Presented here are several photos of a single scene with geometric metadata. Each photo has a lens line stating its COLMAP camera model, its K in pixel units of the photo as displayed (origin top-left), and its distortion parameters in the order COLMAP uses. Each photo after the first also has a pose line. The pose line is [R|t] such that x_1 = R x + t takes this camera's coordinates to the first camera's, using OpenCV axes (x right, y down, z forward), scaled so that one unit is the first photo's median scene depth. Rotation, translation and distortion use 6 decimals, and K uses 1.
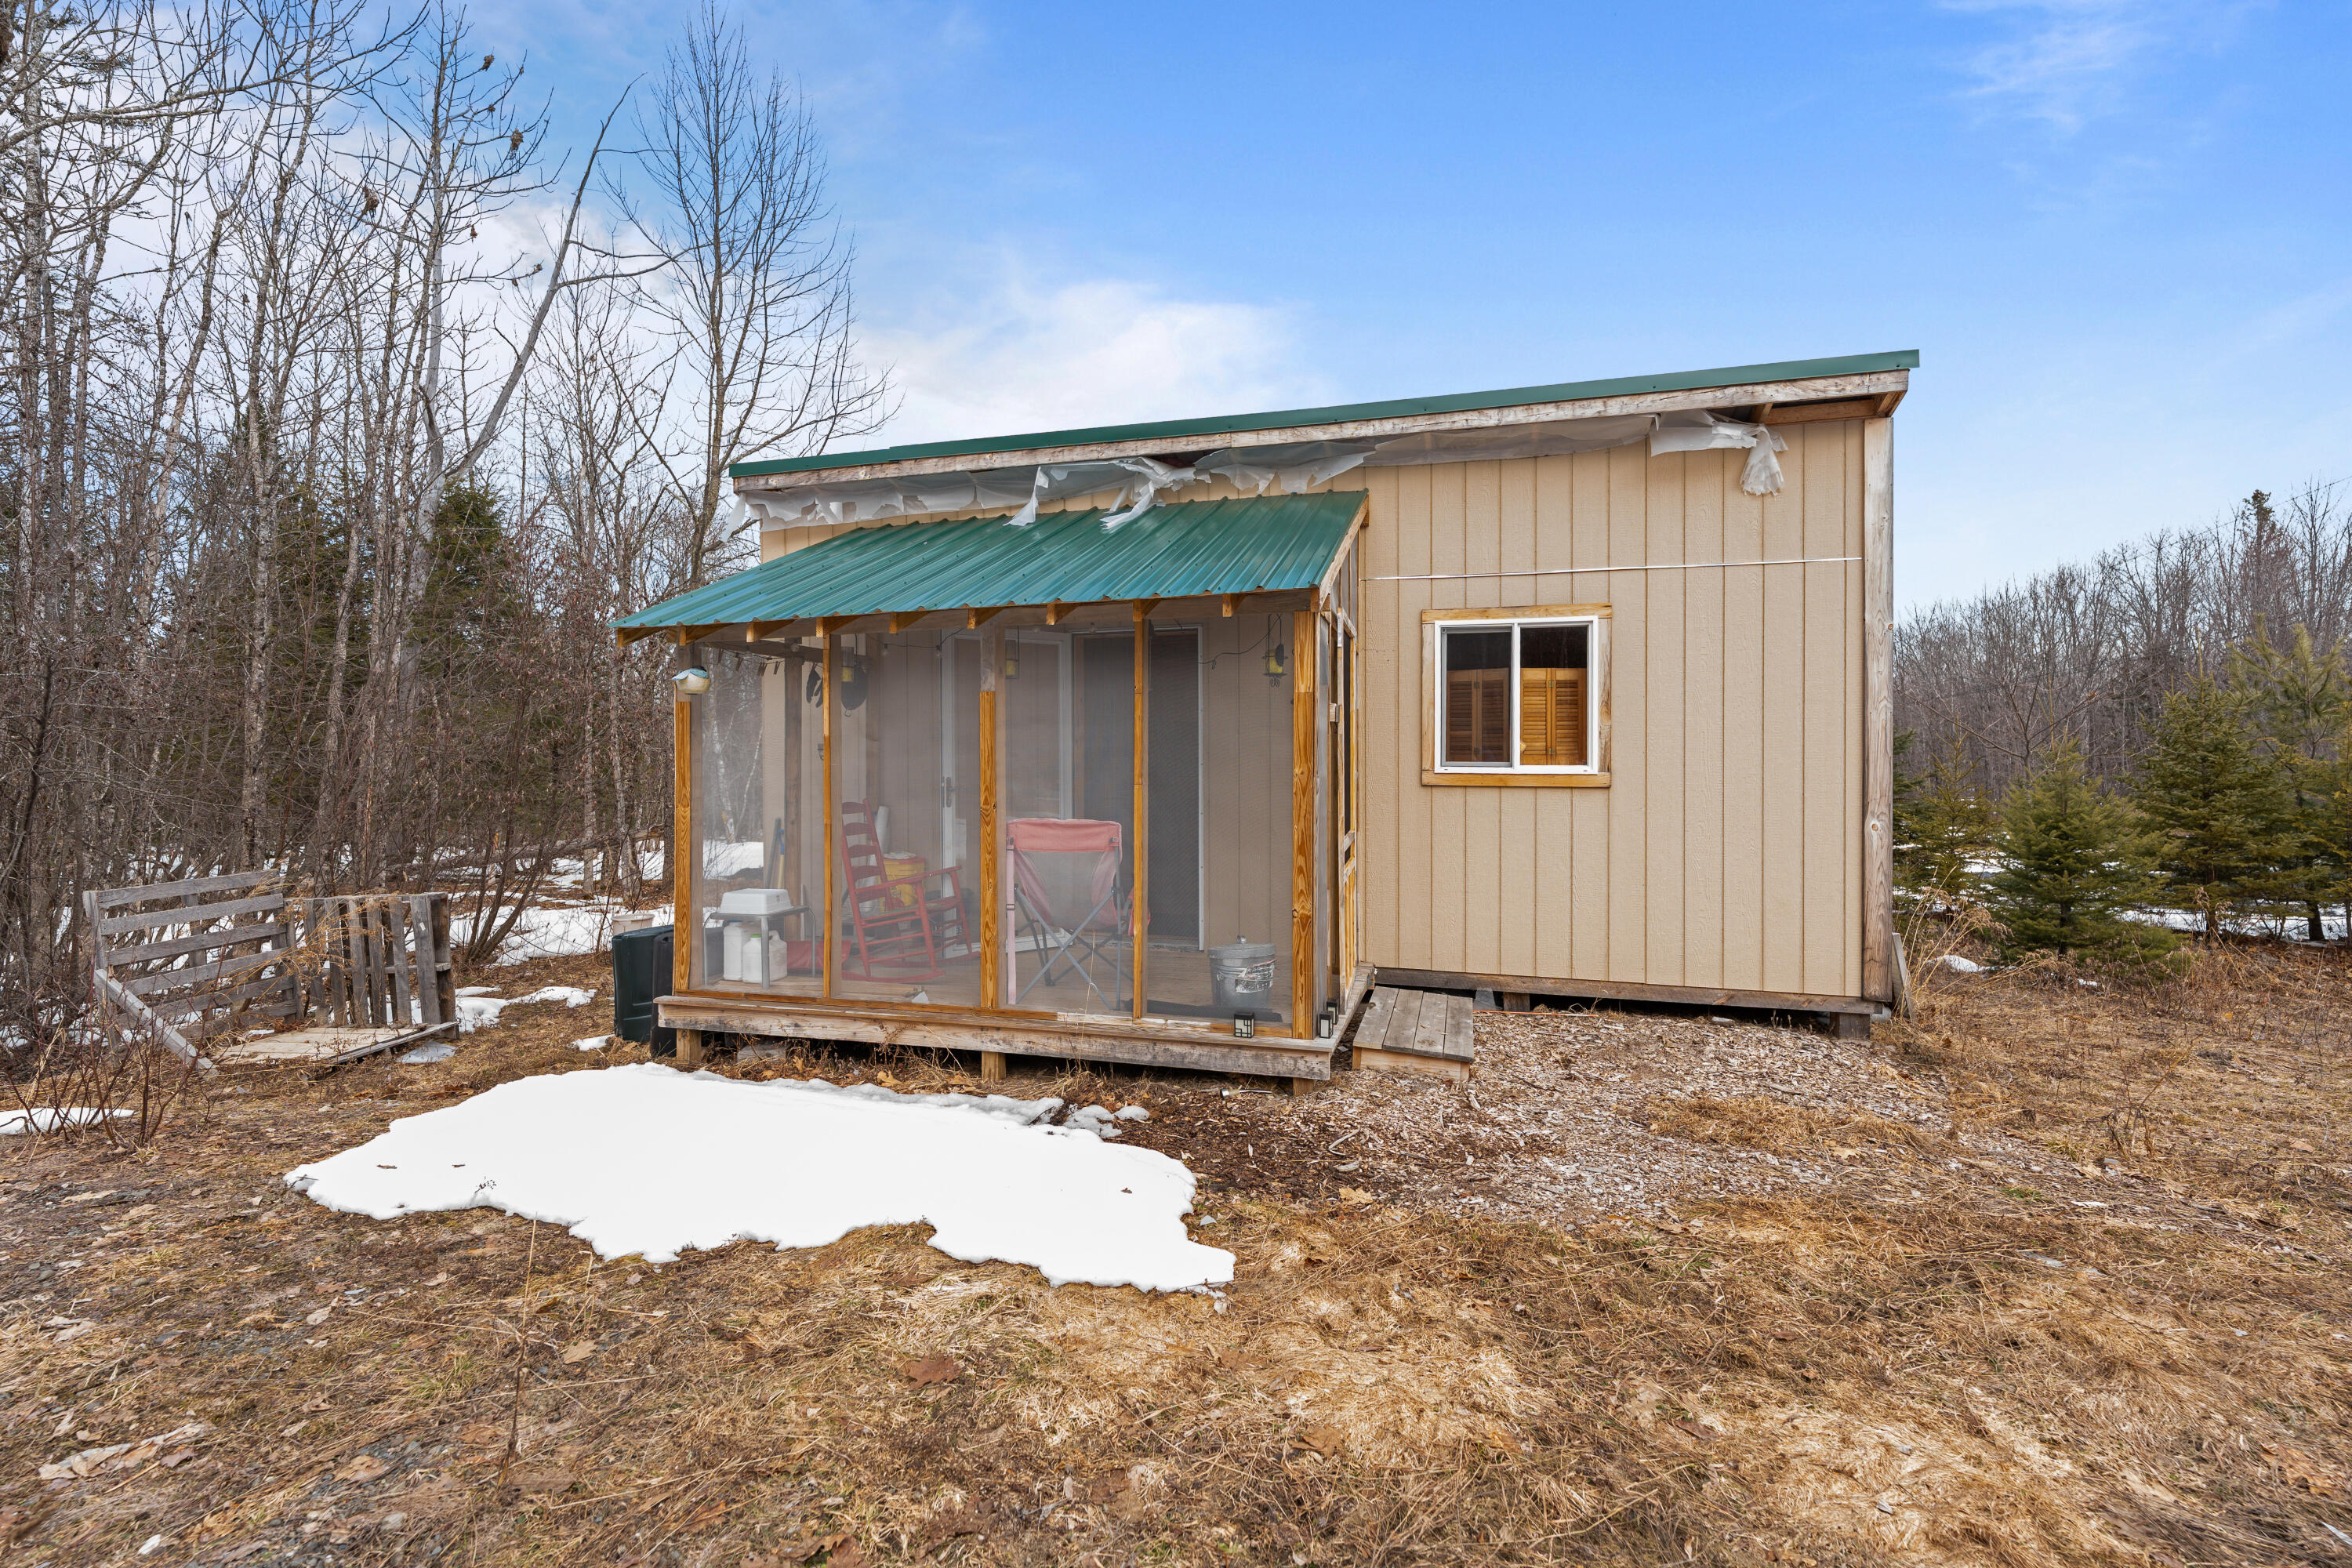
lens RADIAL K [[938.5, 0, 1171.3], [0, 938.5, 766.5], [0, 0, 1]] dist [0.000559, 0.000030]
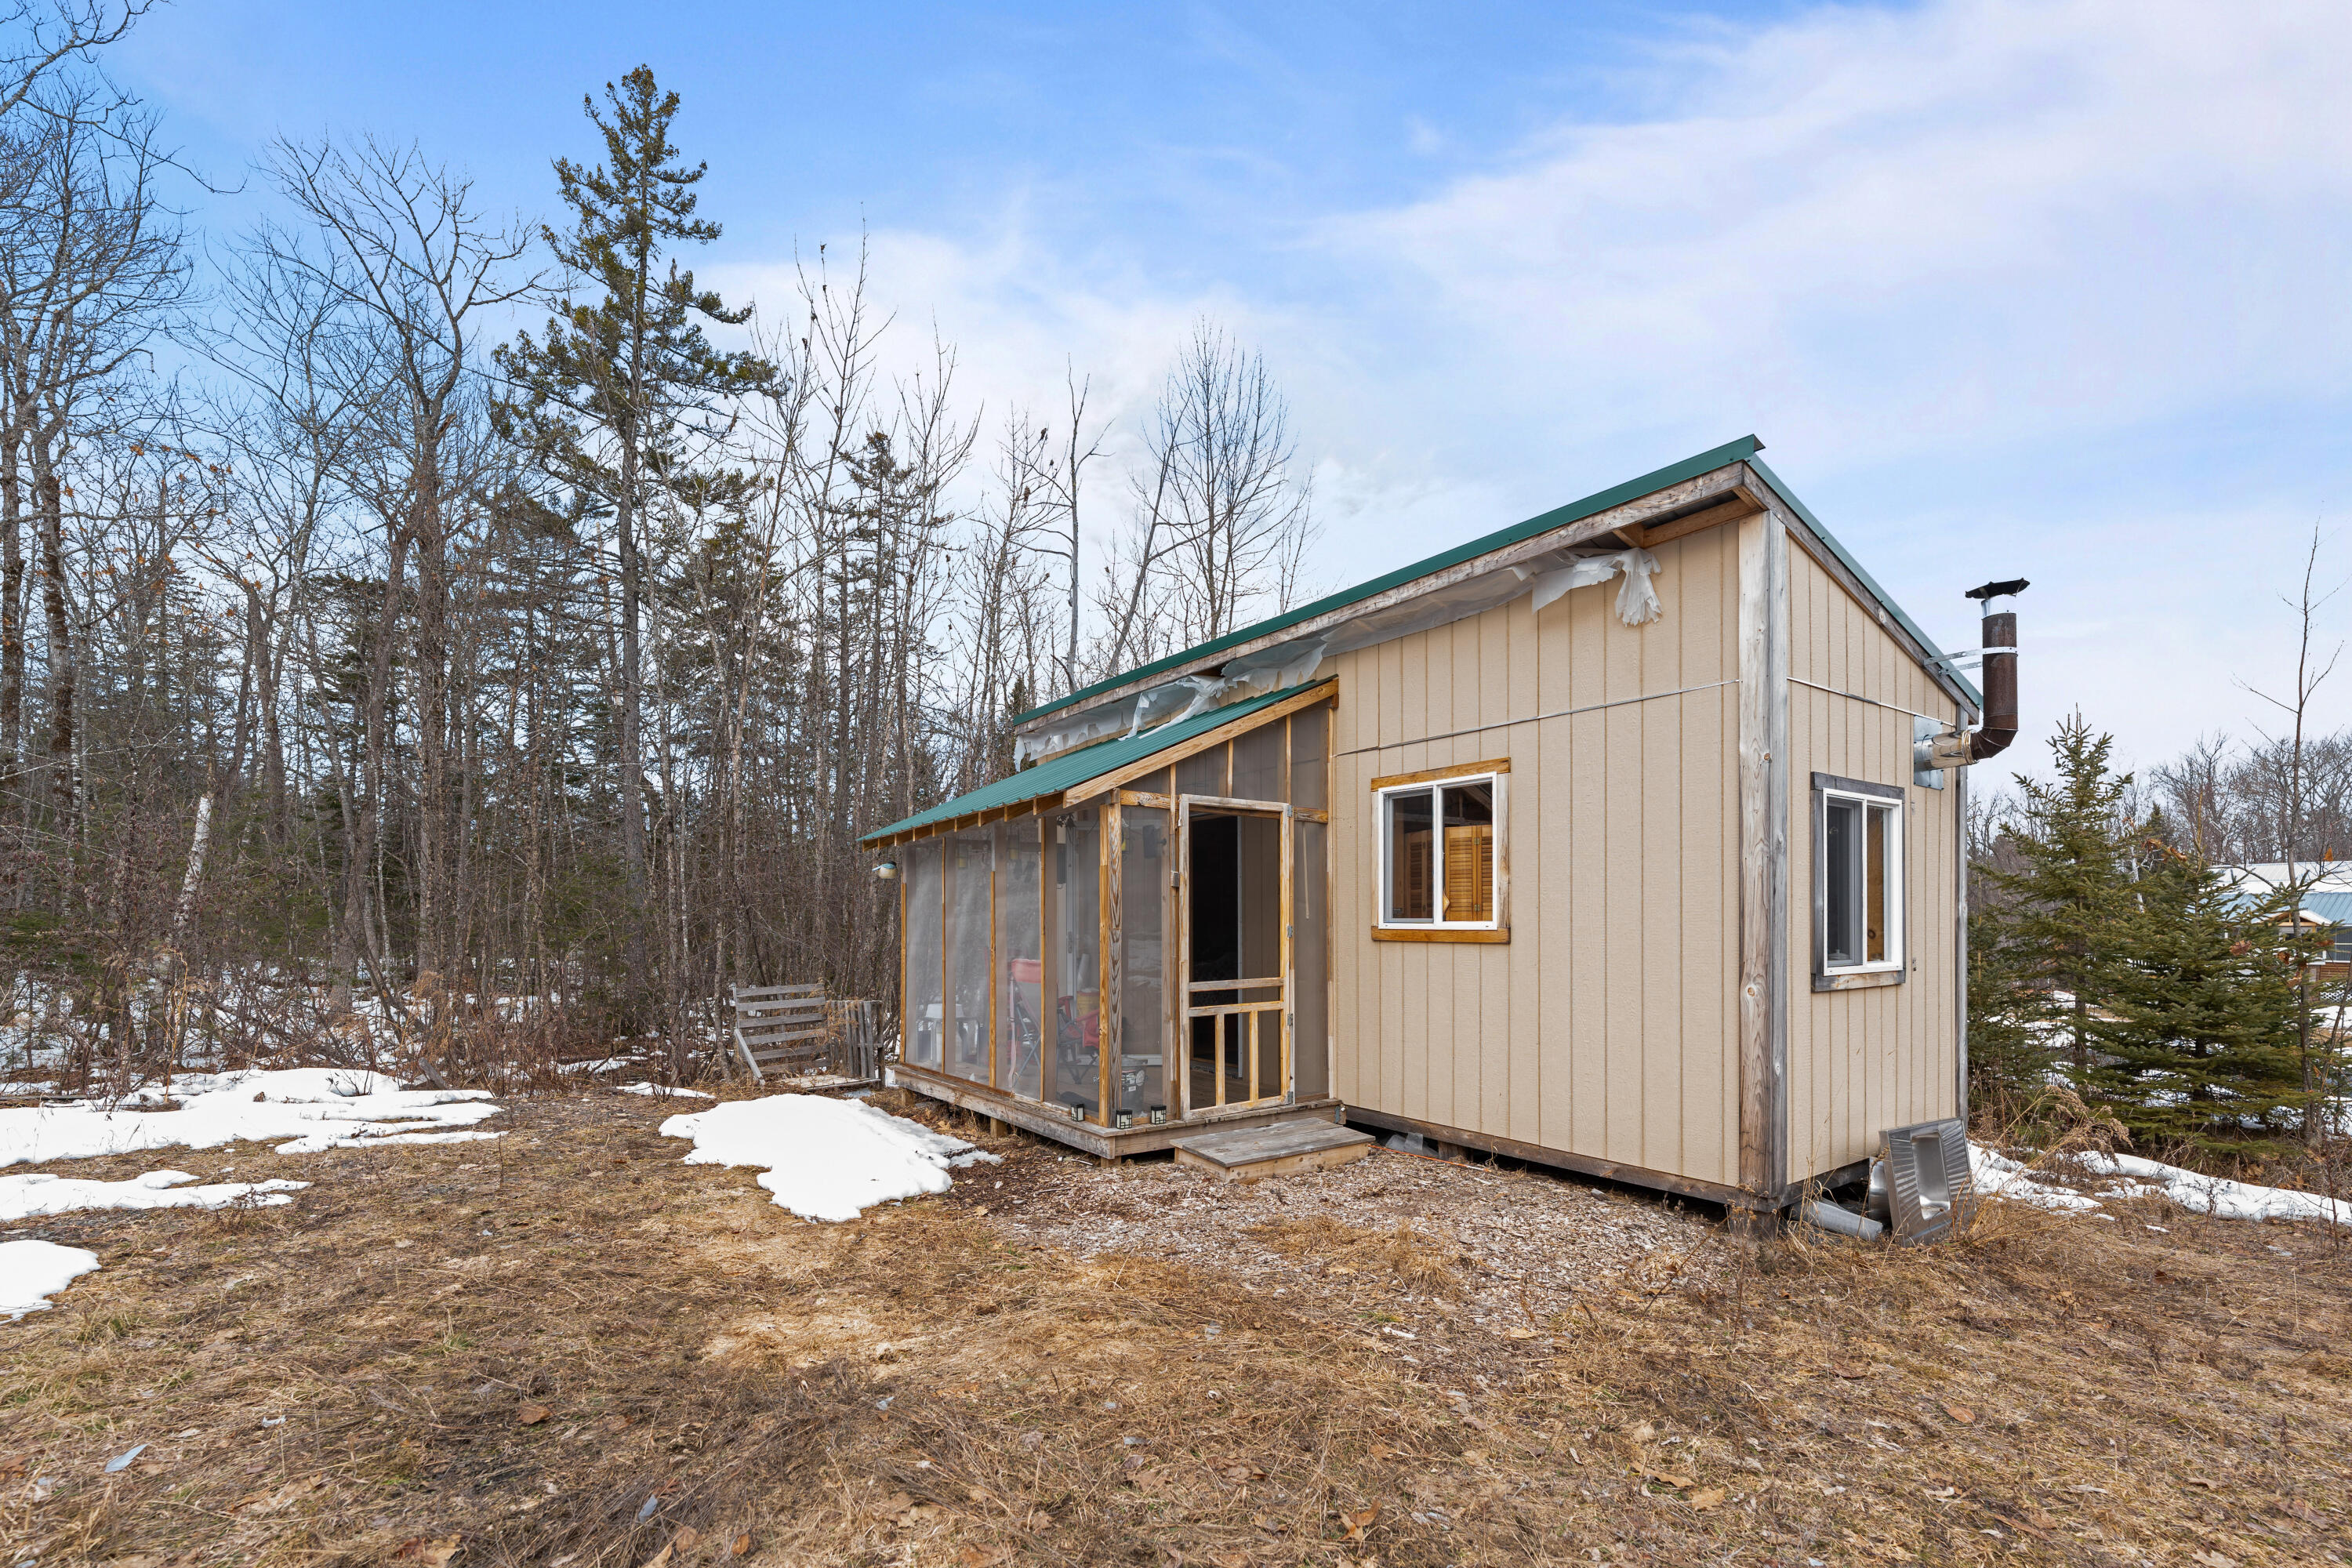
lens RADIAL K [[957.7, 0, 1238.1], [0, 957.7, 918.8], [0, 0, 1]] dist [0.001192, 0.000020]
pose [[0.803343, -0.004787, -0.595498, 0.850457], [-0.000587, 0.999961, -0.008829, 0.005891], [0.595517, 0.007442, 0.803308, 0.017369]]
